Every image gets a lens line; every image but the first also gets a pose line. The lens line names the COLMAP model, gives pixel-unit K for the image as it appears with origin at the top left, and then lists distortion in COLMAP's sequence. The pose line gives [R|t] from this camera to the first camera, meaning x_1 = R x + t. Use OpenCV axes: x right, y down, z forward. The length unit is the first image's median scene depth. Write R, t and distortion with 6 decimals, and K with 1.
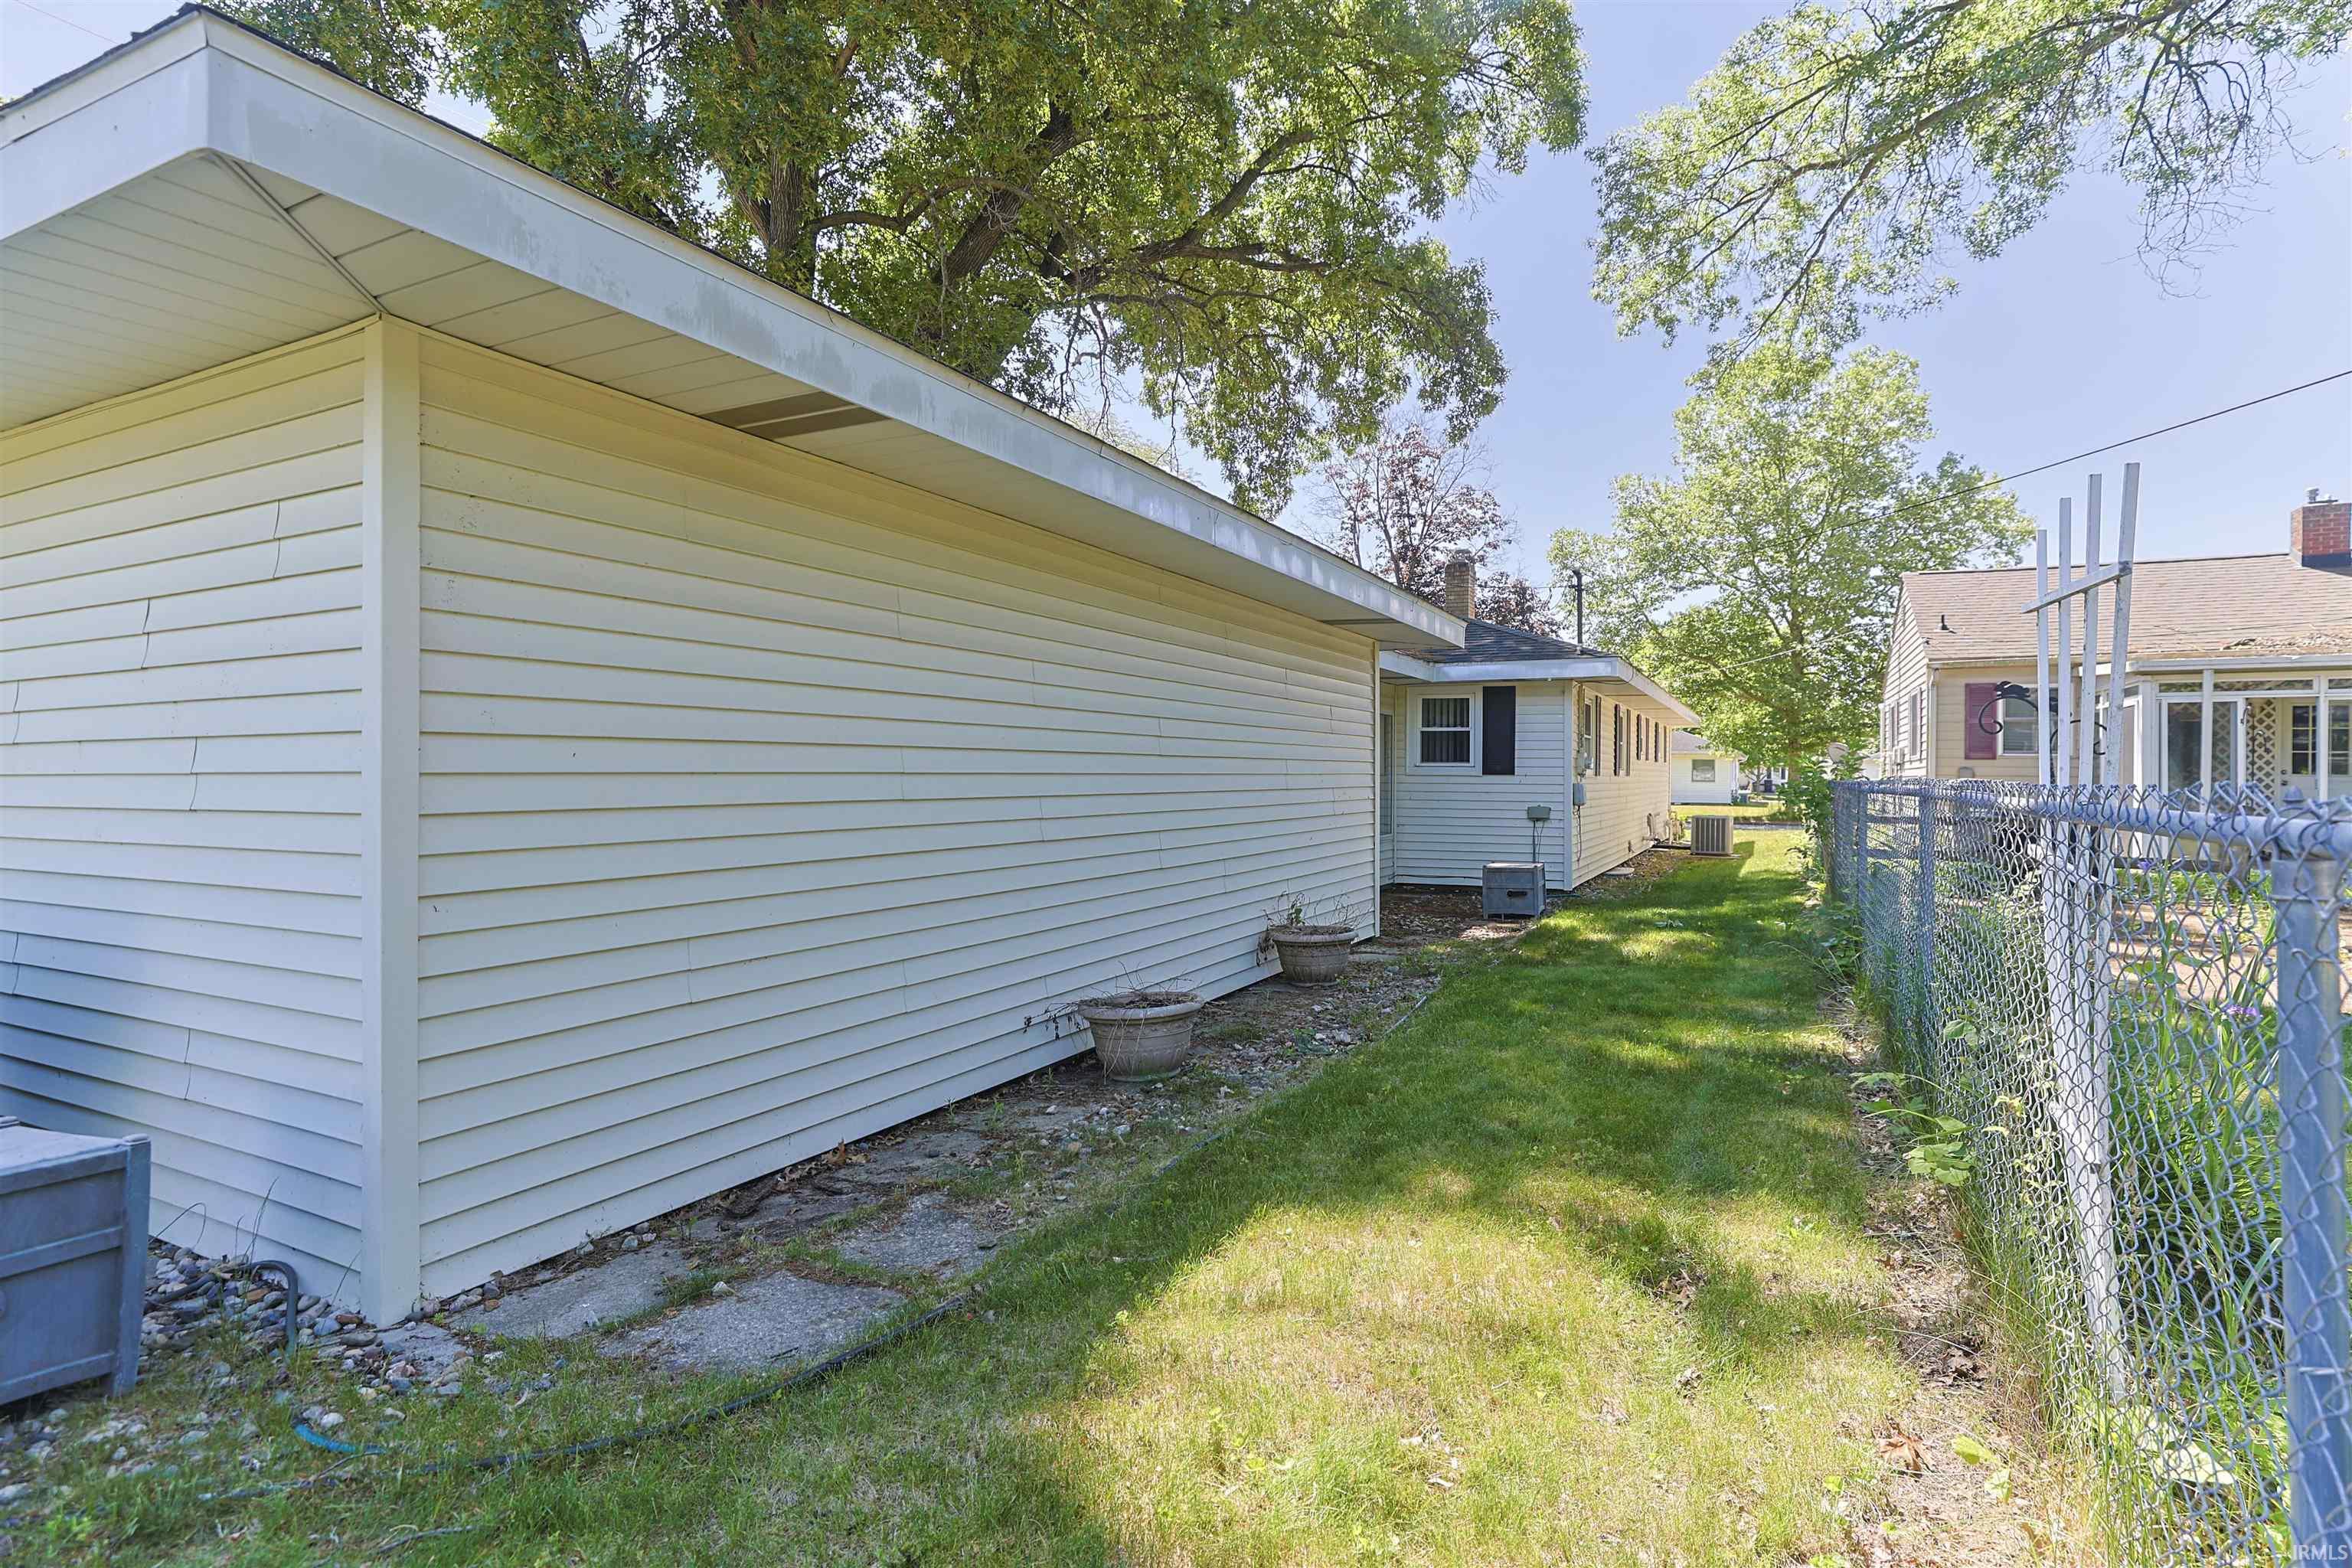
lens RADIAL K [[1137.7, 0, 1152.0], [0, 1137.7, 785.4], [0, 0, 1]] dist [-0.023987, -0.000040]
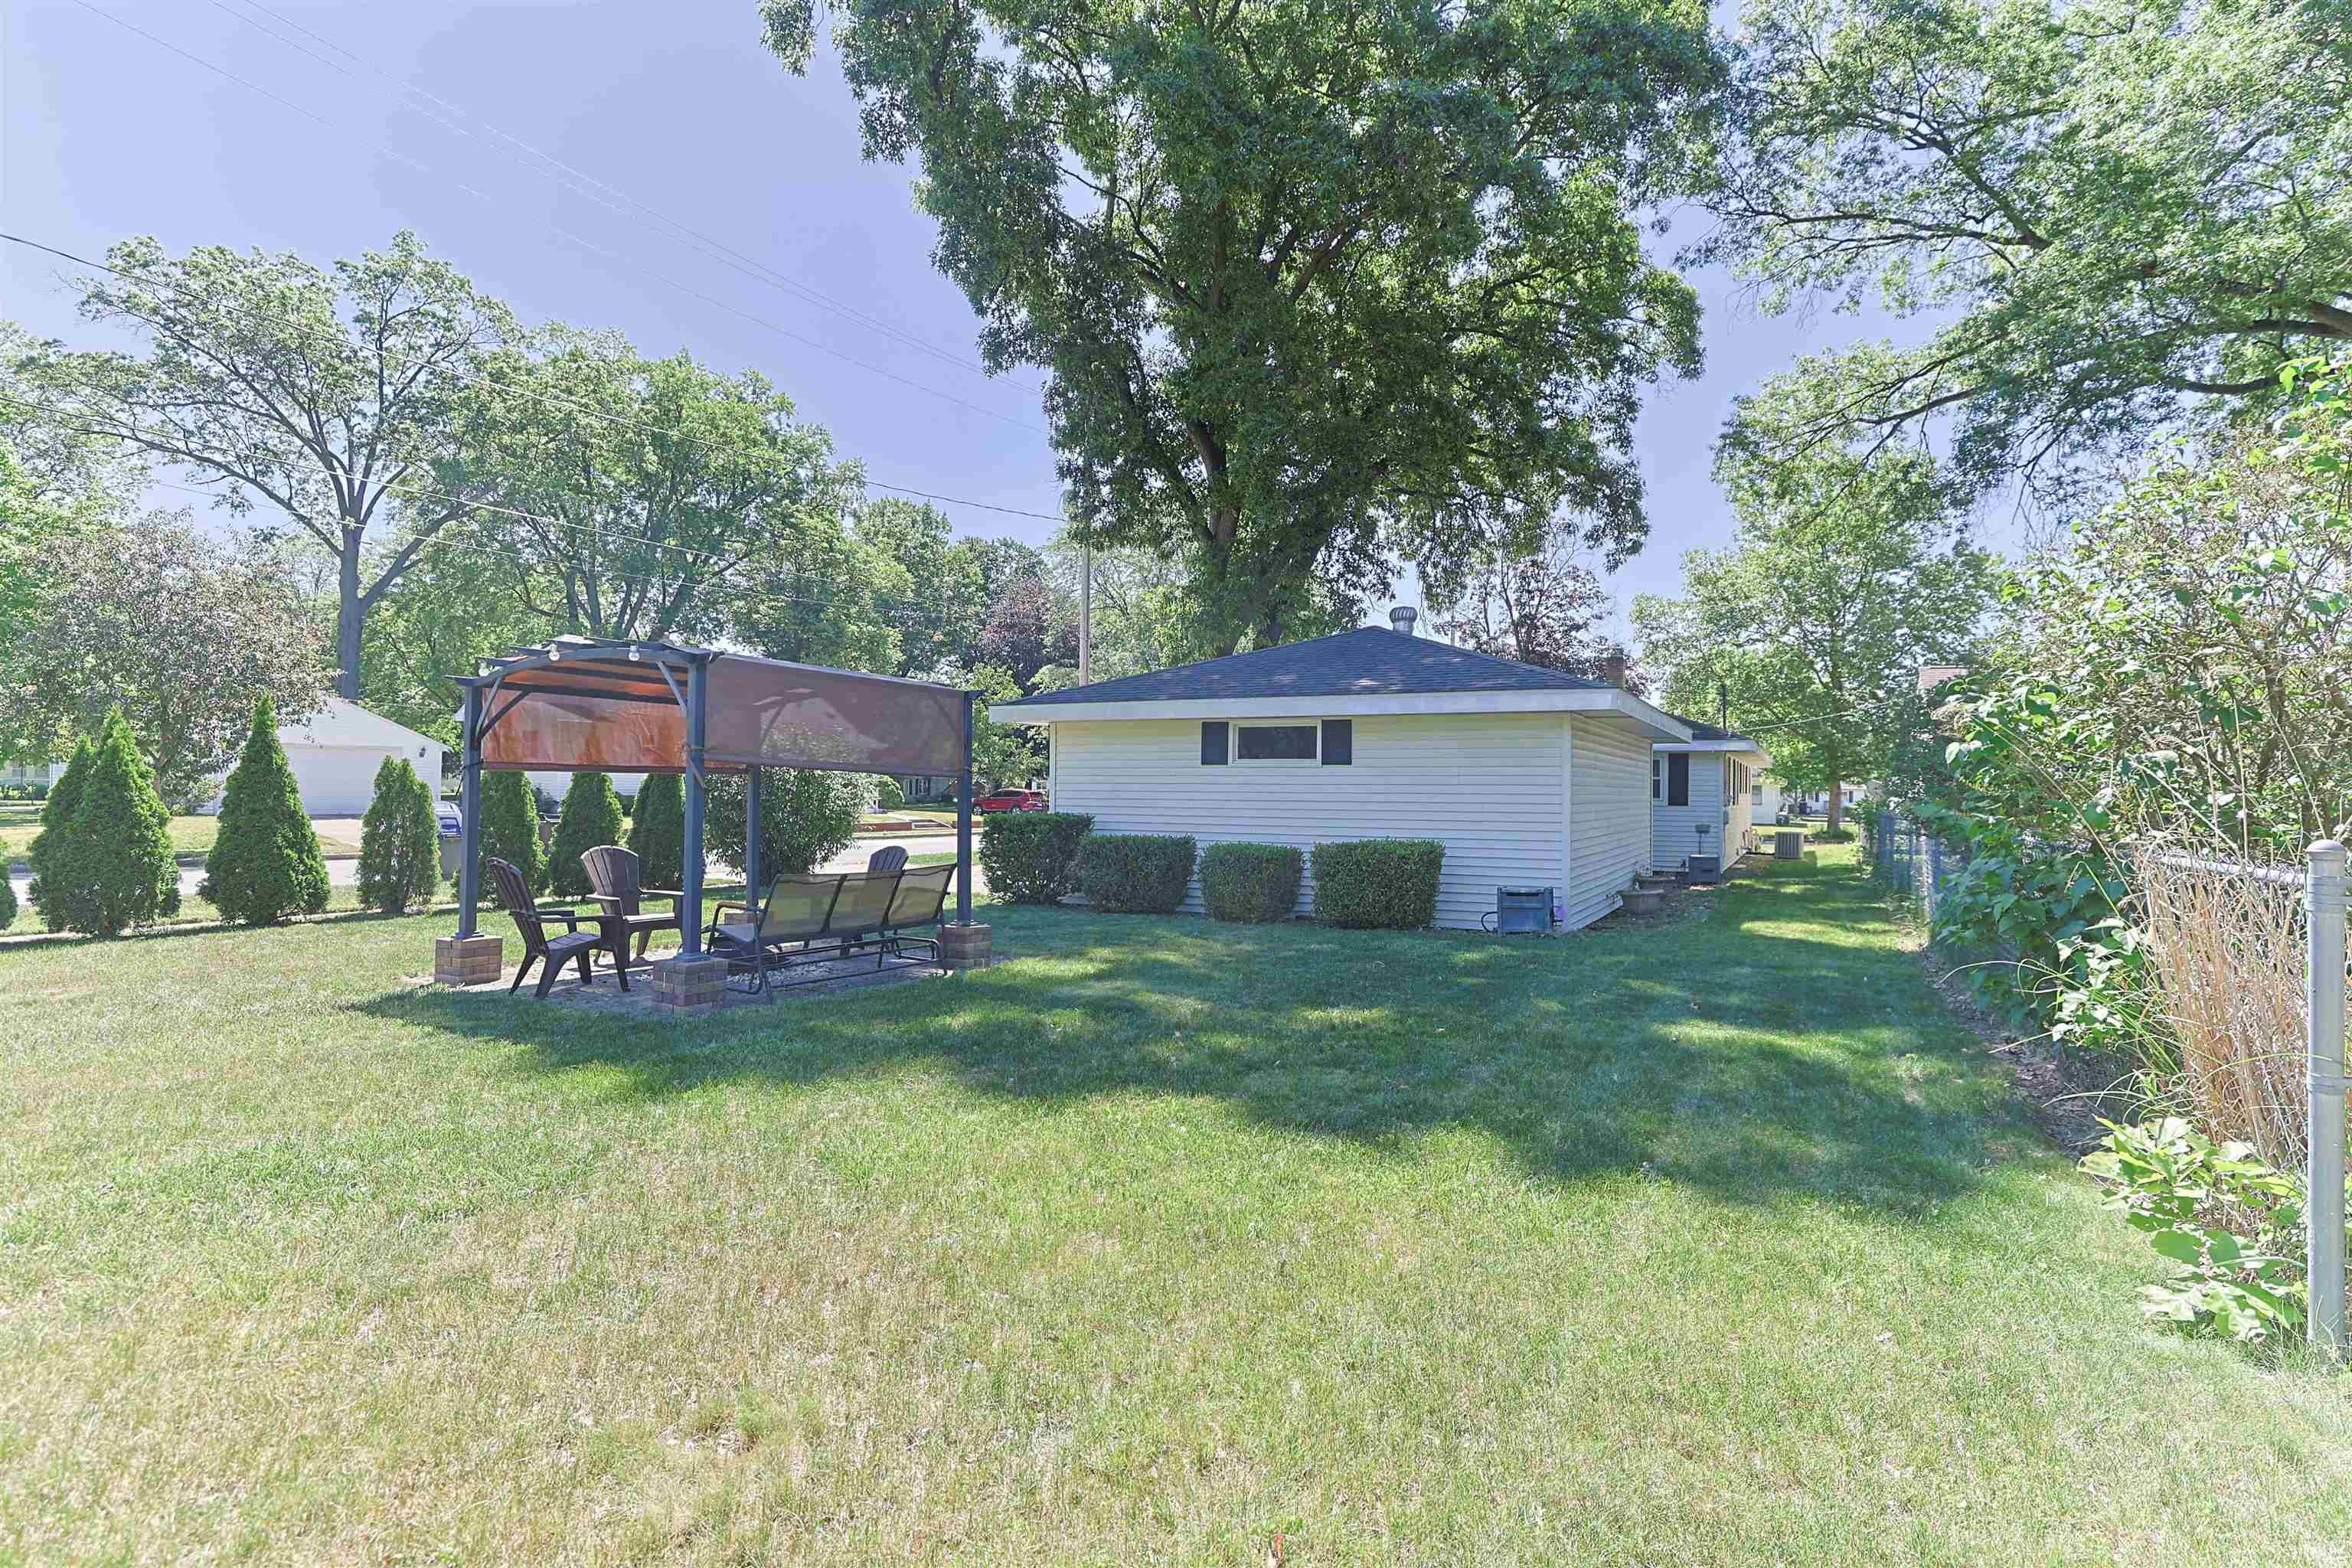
lens RADIAL K [[1137.7, 0, 1197.6], [0, 1137.7, 785.0], [0, 0, 1]] dist [-0.023987, -0.000040]
pose [[0.999907, 0.007486, 0.011359, -0.143624], [-0.007307, 0.999850, -0.015690, -0.003073], [-0.011475, 0.015605, 0.999812, -0.226661]]
